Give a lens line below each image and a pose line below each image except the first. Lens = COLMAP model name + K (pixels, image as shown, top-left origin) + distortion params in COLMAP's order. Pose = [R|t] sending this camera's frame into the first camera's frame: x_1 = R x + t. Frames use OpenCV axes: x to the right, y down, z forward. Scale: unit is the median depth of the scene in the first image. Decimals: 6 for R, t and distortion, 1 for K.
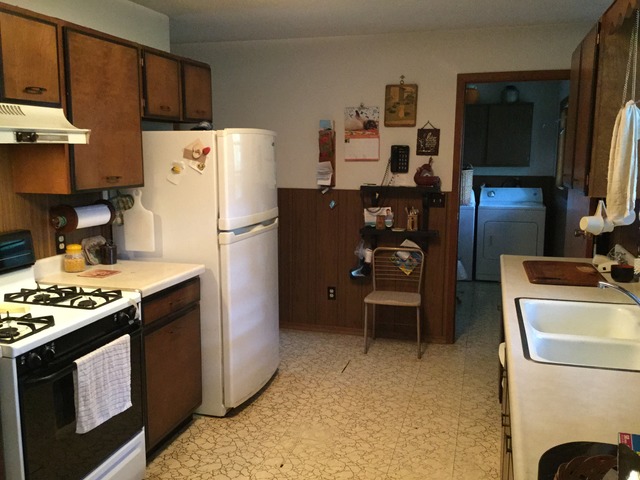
lens RADIAL K [[573.6, 0, 319.2], [0, 573.6, 241.0], [0, 0, 1]] dist [0.054943, -0.074889]
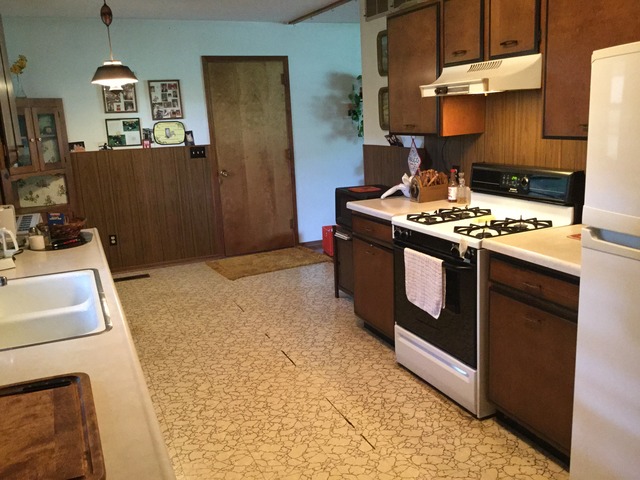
lens RADIAL K [[573.6, 0, 317.6], [0, 573.6, 238.5], [0, 0, 1]] dist [0.054943, -0.074889]
pose [[-0.764703, 0.174604, -0.620277, 0.312348], [-0.052952, 0.942307, 0.330534, -0.136681], [0.642204, 0.285605, -0.711339, 0.901069]]
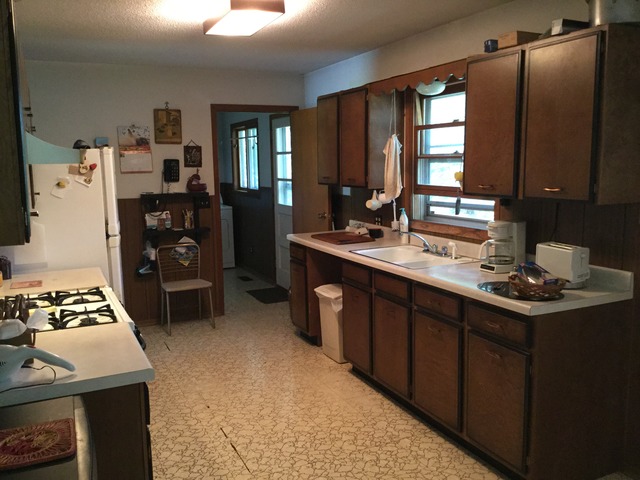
lens RADIAL K [[573.6, 0, 325.6], [0, 573.6, 241.4], [0, 0, 1]] dist [0.054943, -0.074889]
pose [[0.737854, -0.108372, 0.666203, -0.448289], [0.119861, 0.992376, 0.028679, 0.008789], [-0.664232, 0.058691, 0.745219, -0.106244]]
